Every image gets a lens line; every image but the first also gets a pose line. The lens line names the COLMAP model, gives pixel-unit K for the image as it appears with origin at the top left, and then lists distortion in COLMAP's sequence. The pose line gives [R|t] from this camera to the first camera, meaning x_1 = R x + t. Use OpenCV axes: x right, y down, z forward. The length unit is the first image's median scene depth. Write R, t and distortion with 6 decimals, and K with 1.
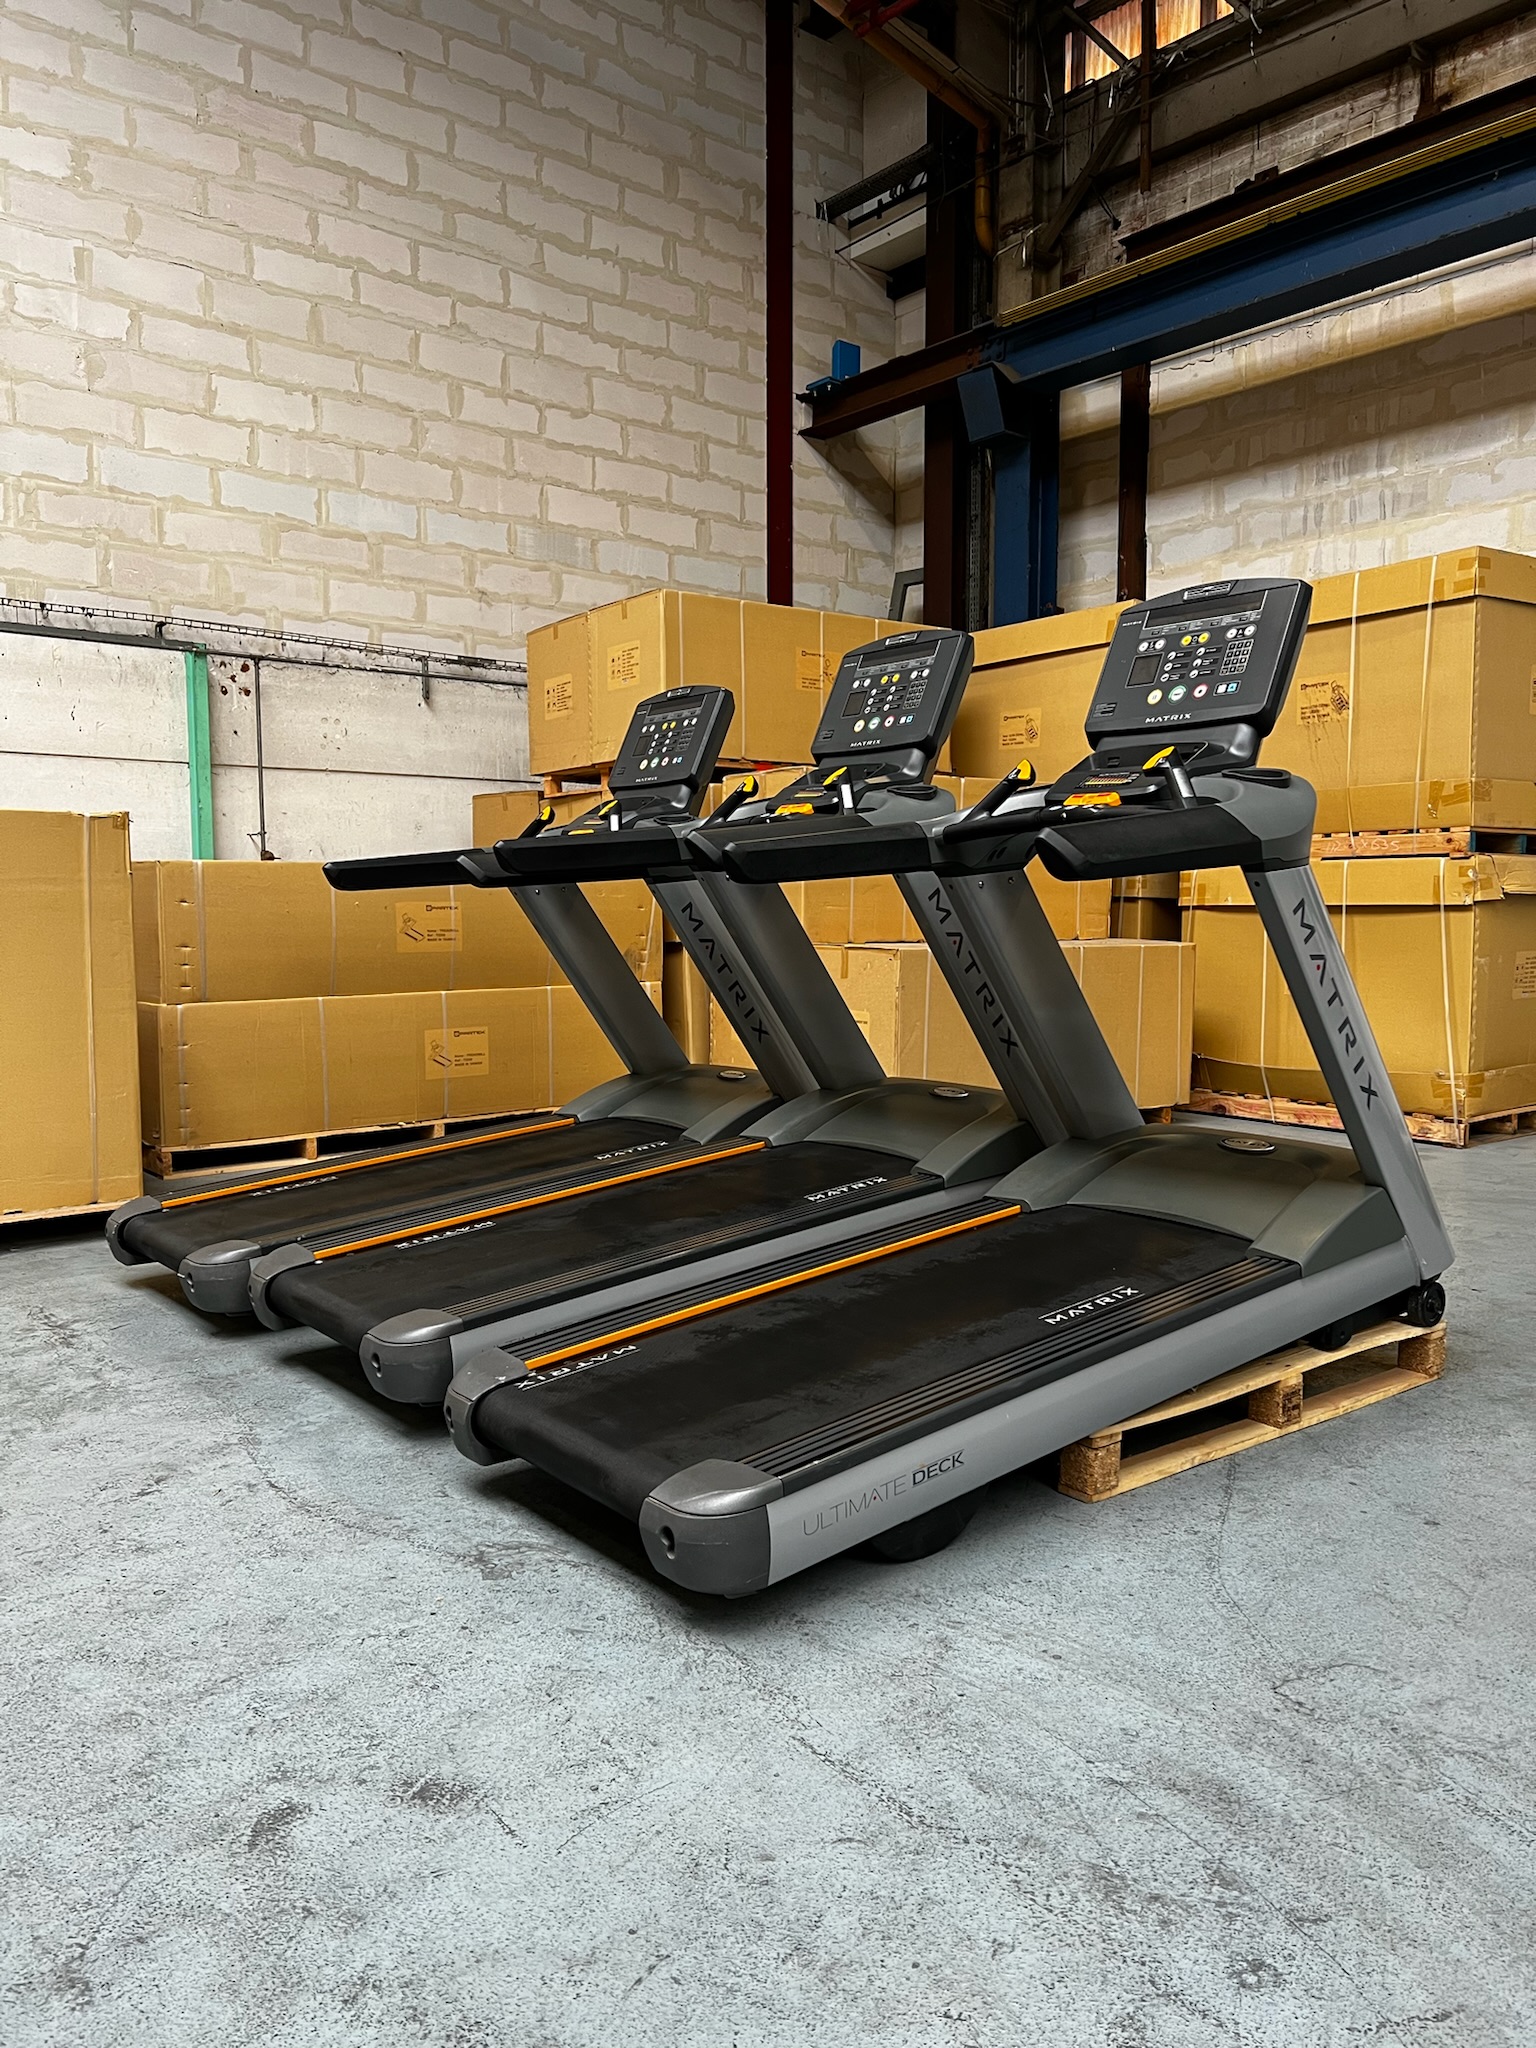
lens RADIAL K [[1555.3, 0, 769.2], [0, 1555.3, 1037.0], [0, 0, 1]] dist [0.045461, -0.051045]
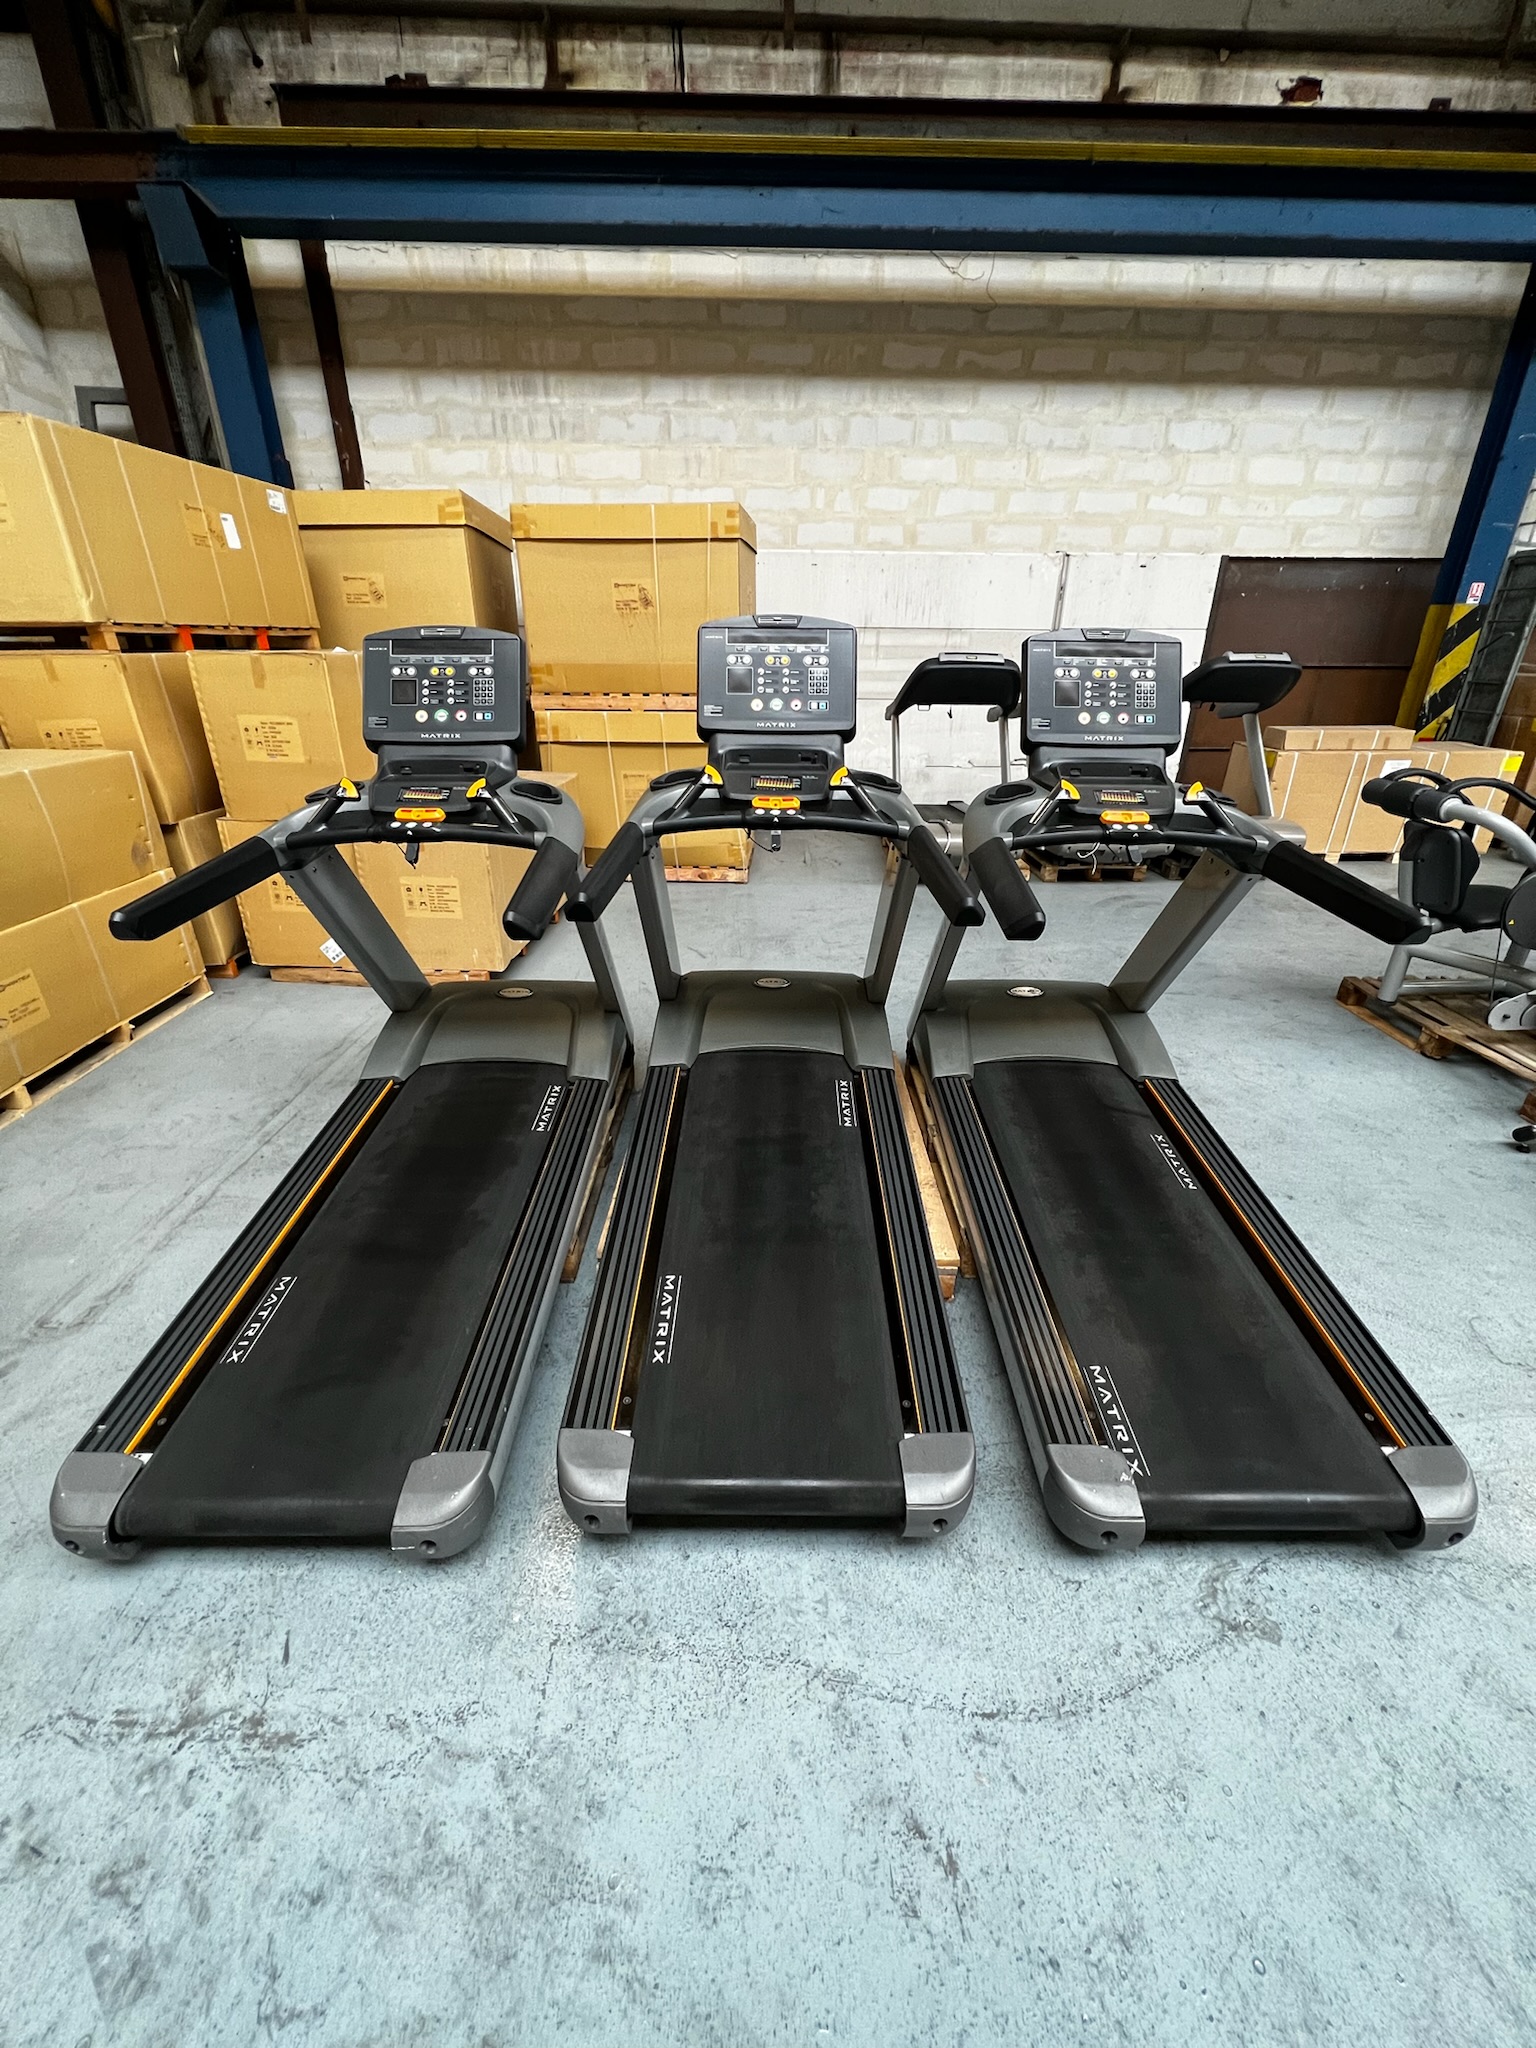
lens RADIAL K [[824.7, 0, 783.7], [0, 824.7, 1020.1], [0, 0, 1]] dist [0.000176, 0.000150]
pose [[0.621994, -0.320872, 0.714258, -0.209451], [0.059604, 0.928937, 0.365409, -0.102255], [-0.780750, -0.184710, 0.596919, 0.295757]]
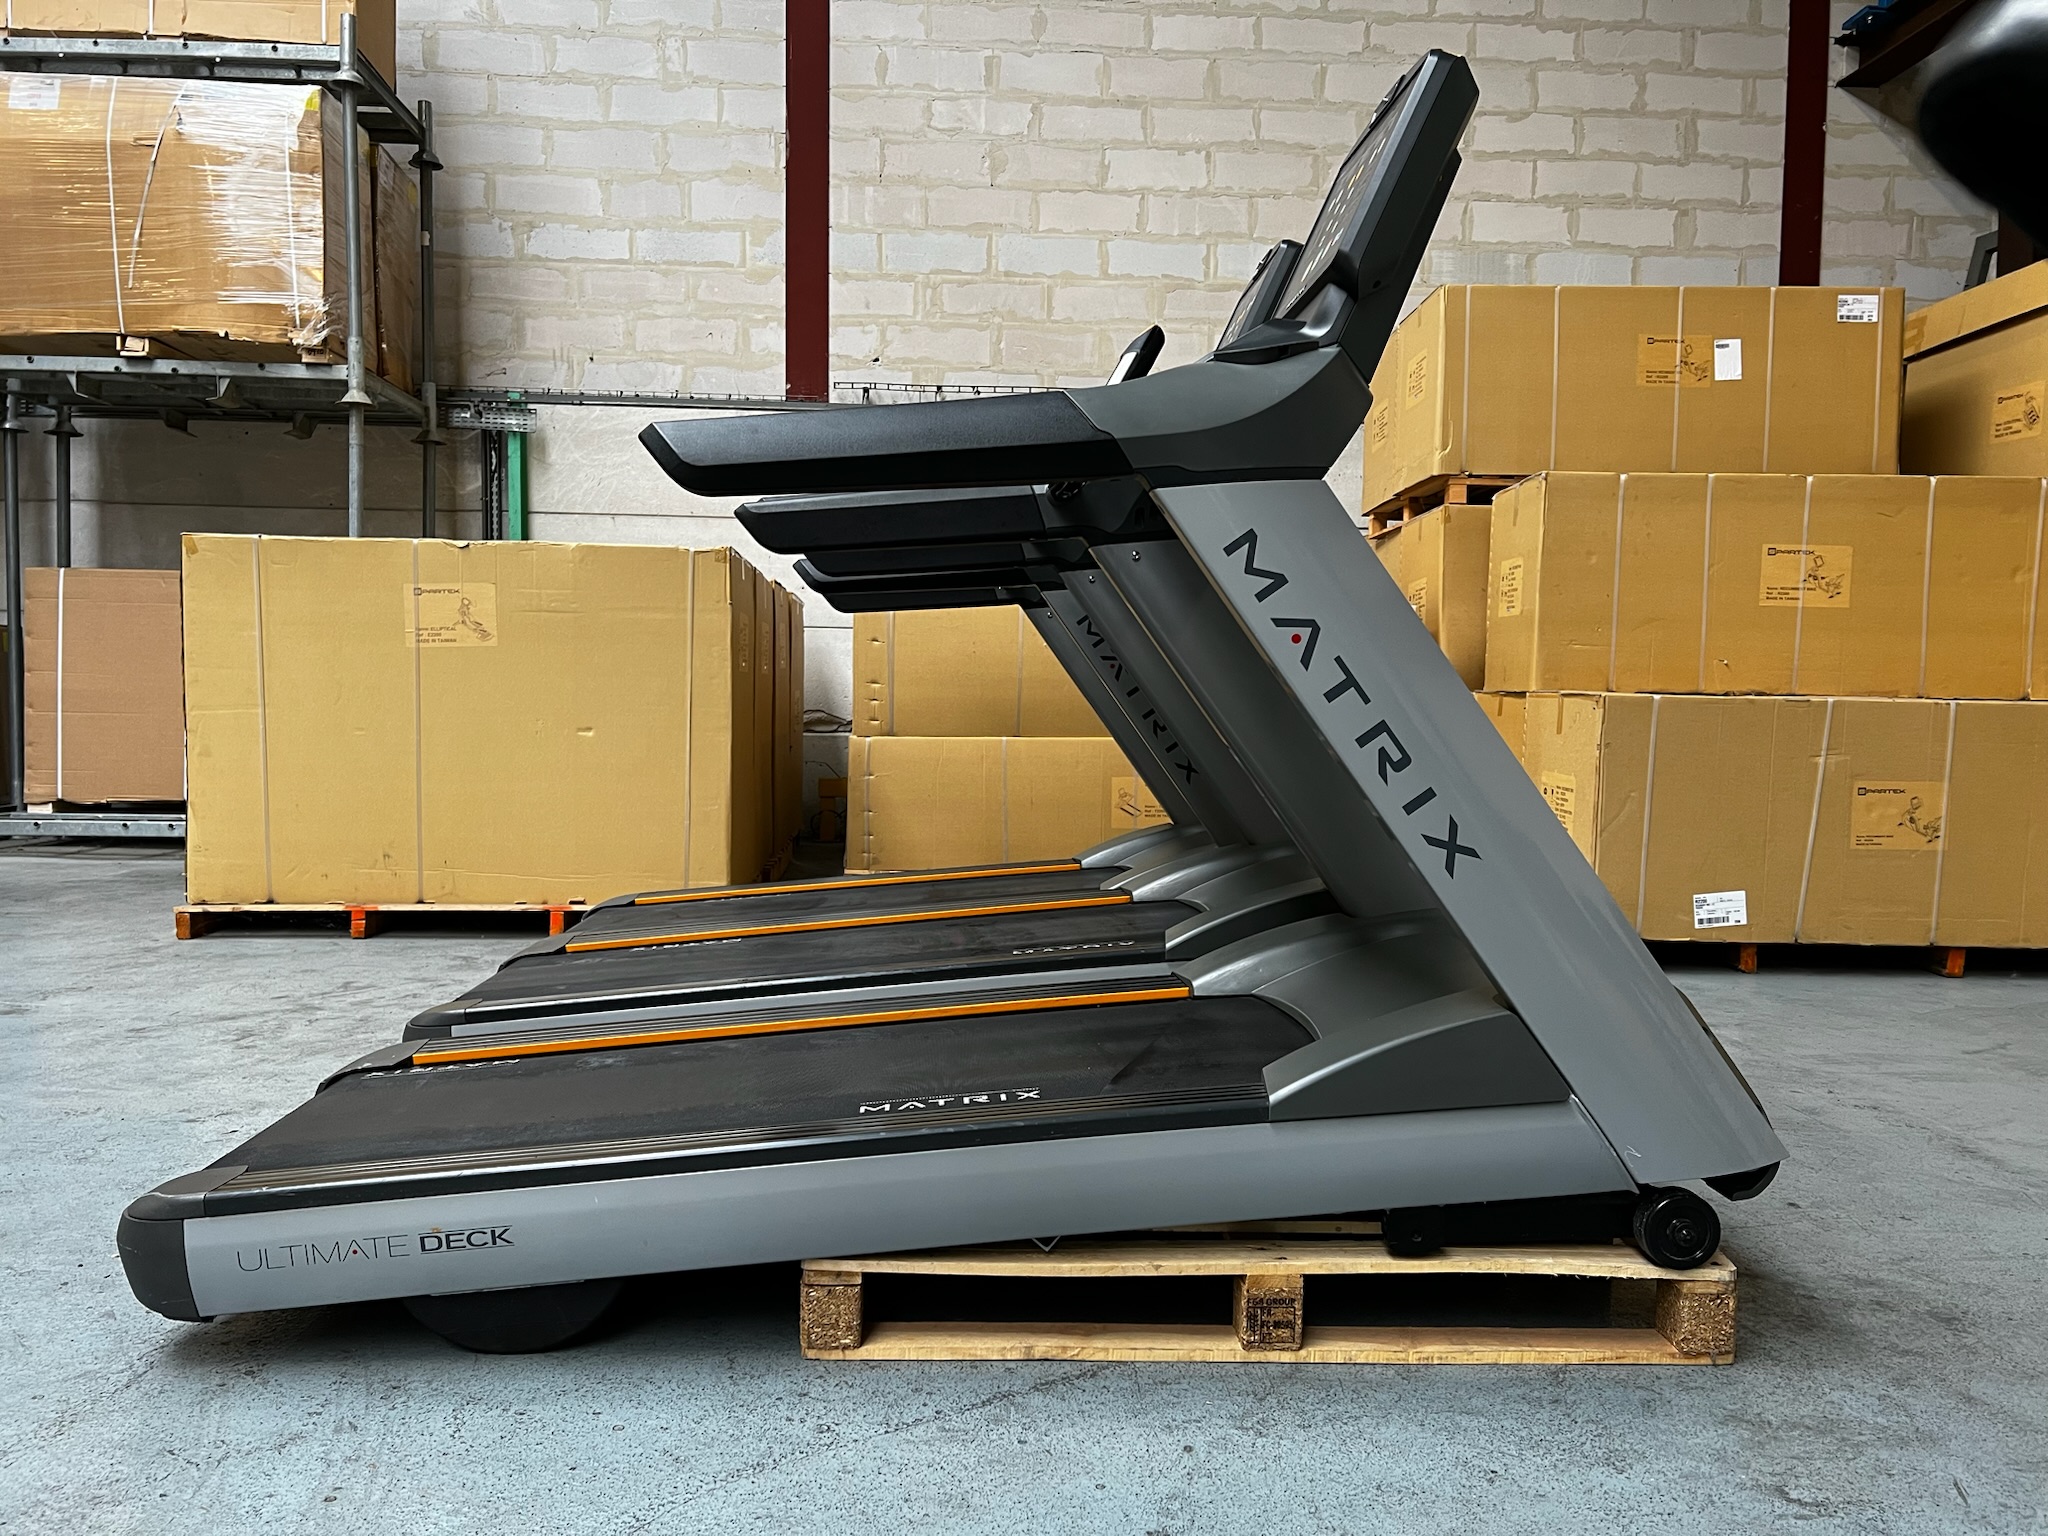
lens RADIAL K [[1555.3, 0, 996.7], [0, 1555.3, 779.2], [0, 0, 1]] dist [0.045461, -0.051045]
pose [[0.799367, 0.045629, -0.599109, 0.230166], [-0.065792, 0.997764, -0.011793, 0.010344], [0.597231, 0.048844, 0.800581, 0.150206]]
